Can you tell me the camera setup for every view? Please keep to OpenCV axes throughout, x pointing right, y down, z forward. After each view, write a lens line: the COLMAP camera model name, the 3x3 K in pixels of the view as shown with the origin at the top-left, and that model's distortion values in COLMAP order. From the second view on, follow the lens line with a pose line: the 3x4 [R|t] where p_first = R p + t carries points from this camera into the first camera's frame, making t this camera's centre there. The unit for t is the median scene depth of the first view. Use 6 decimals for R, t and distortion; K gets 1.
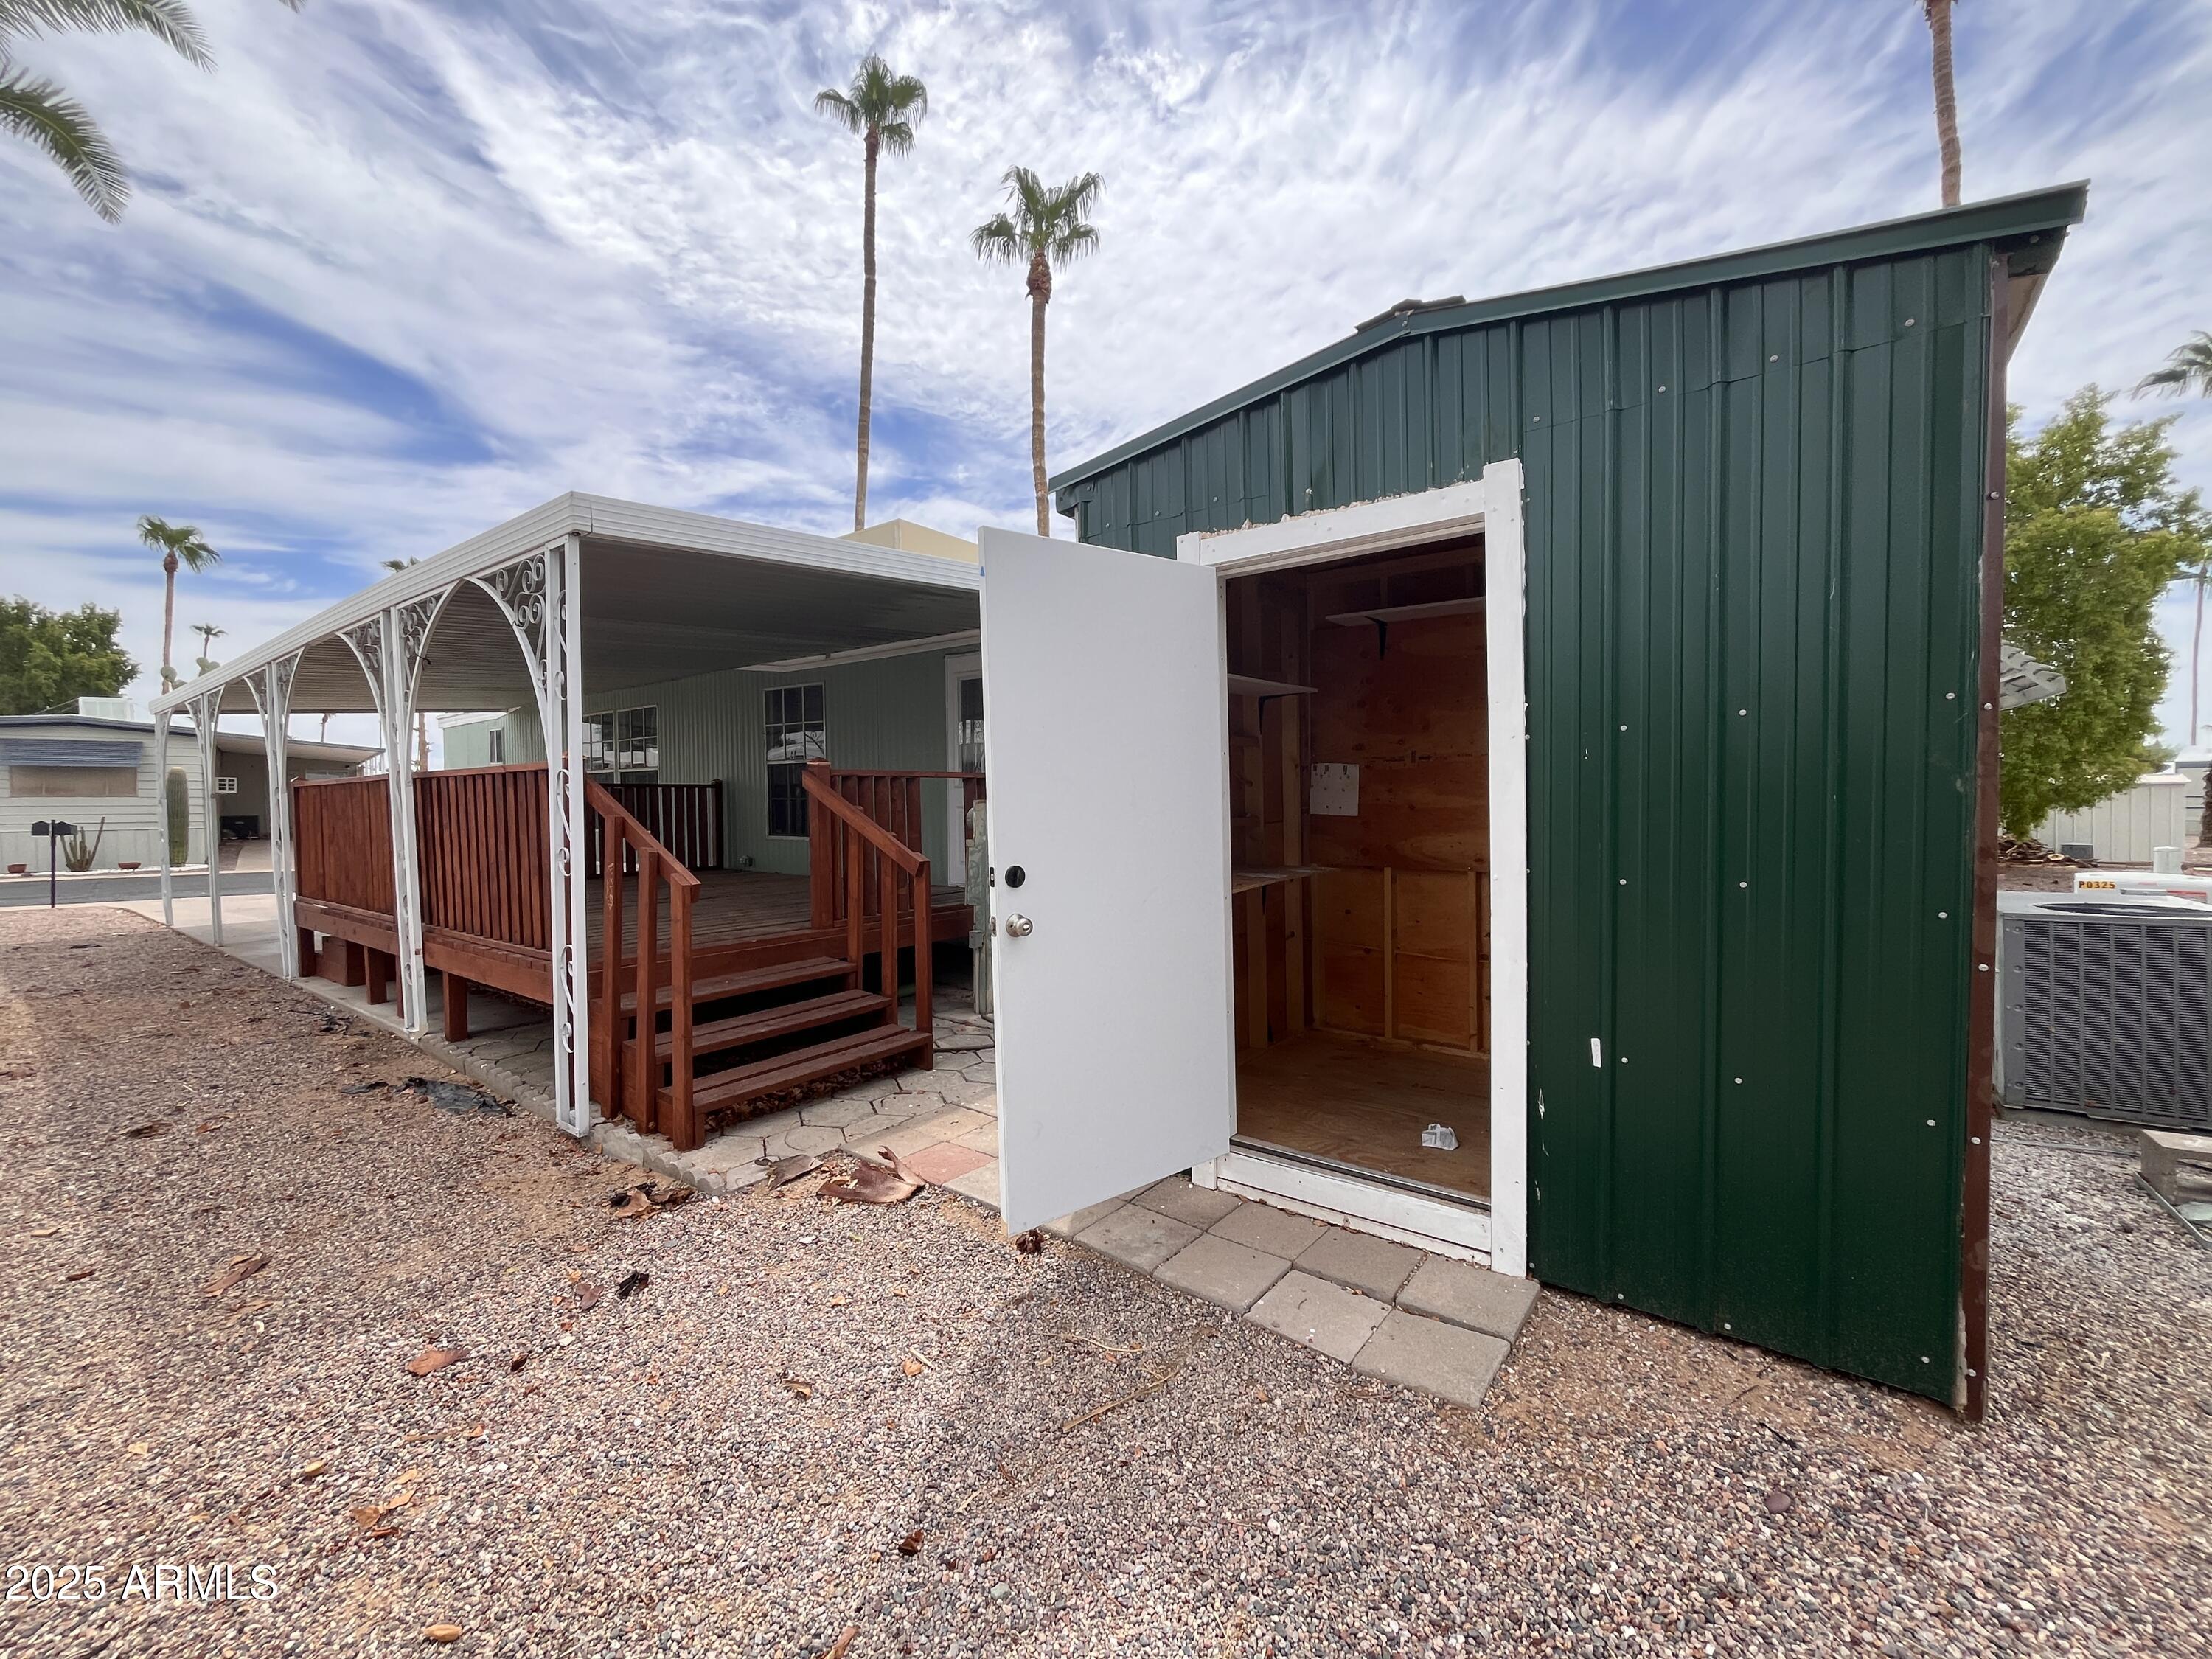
lens RADIAL K [[893.1, 0, 1104.5], [0, 893.1, 808.1], [0, 0, 1]] dist [-0.001347, 0.000047]
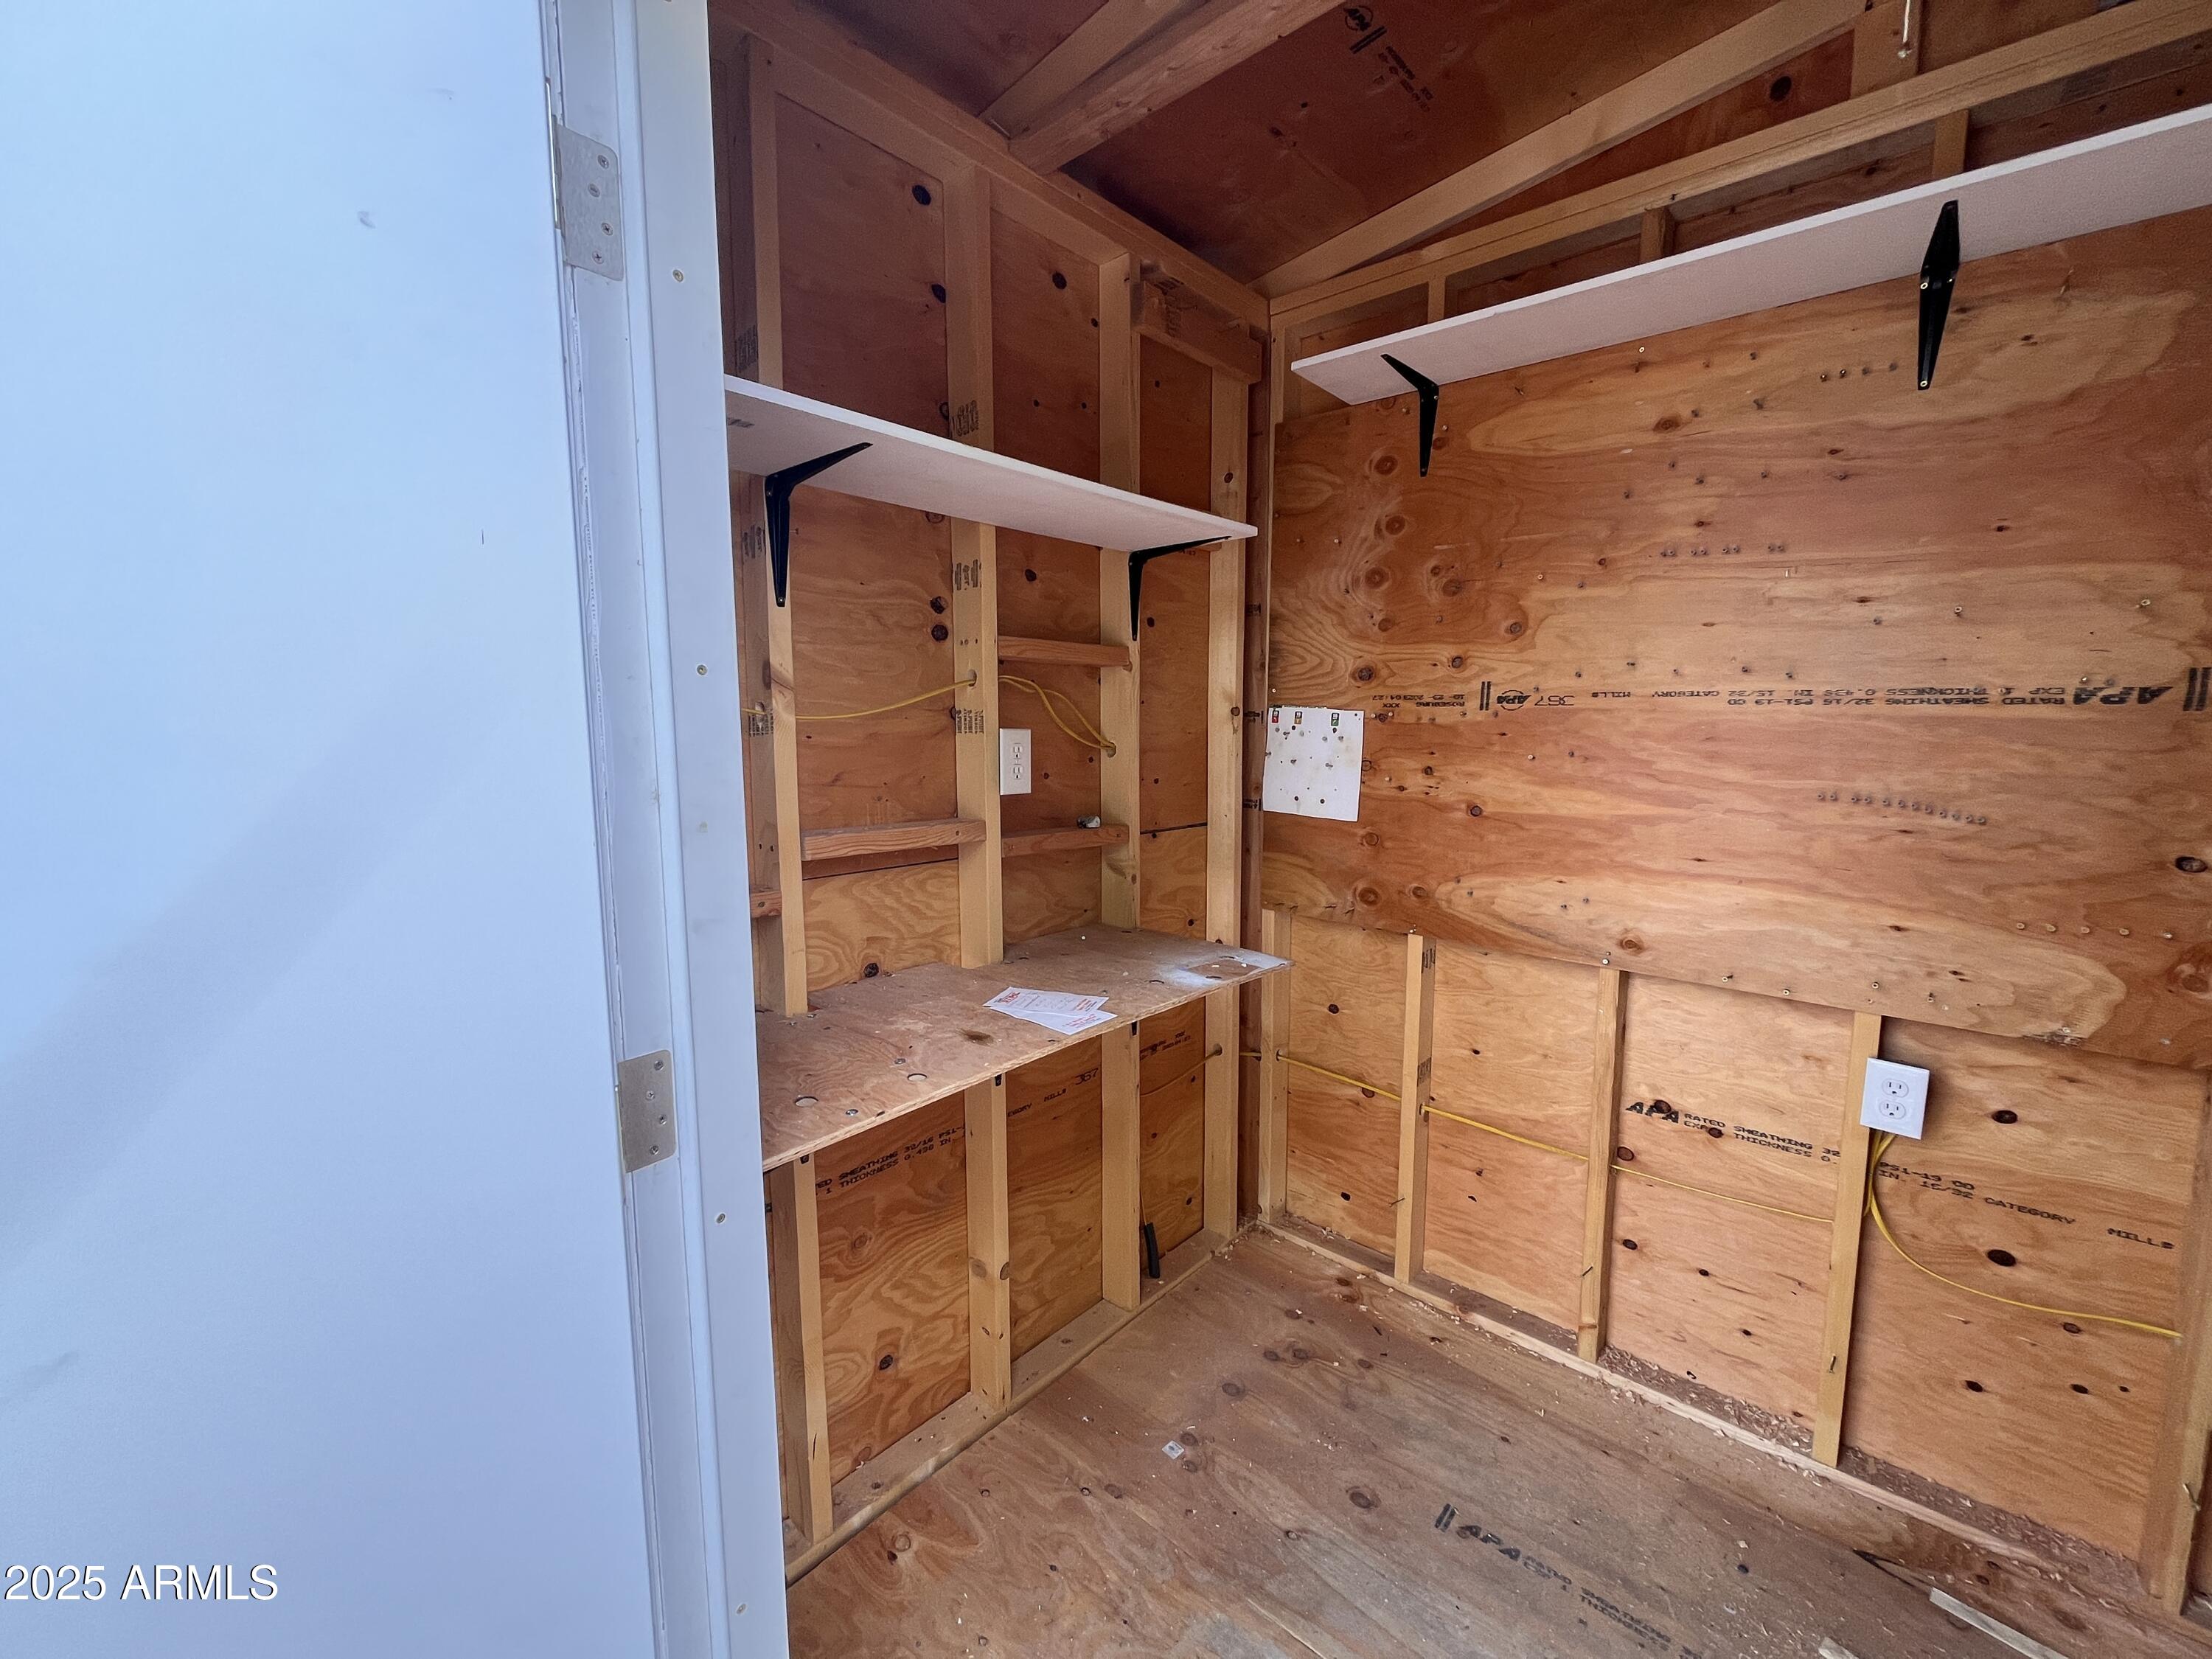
lens RADIAL K [[890.4, 0, 1092.9], [0, 890.4, 822.1], [0, 0, 1]] dist [-0.001693, 0.000277]
pose [[0.996565, 0.025635, -0.078748, 0.182864], [-0.019254, 0.996548, 0.080753, -0.026246], [0.080546, -0.078960, 0.993619, 0.525549]]
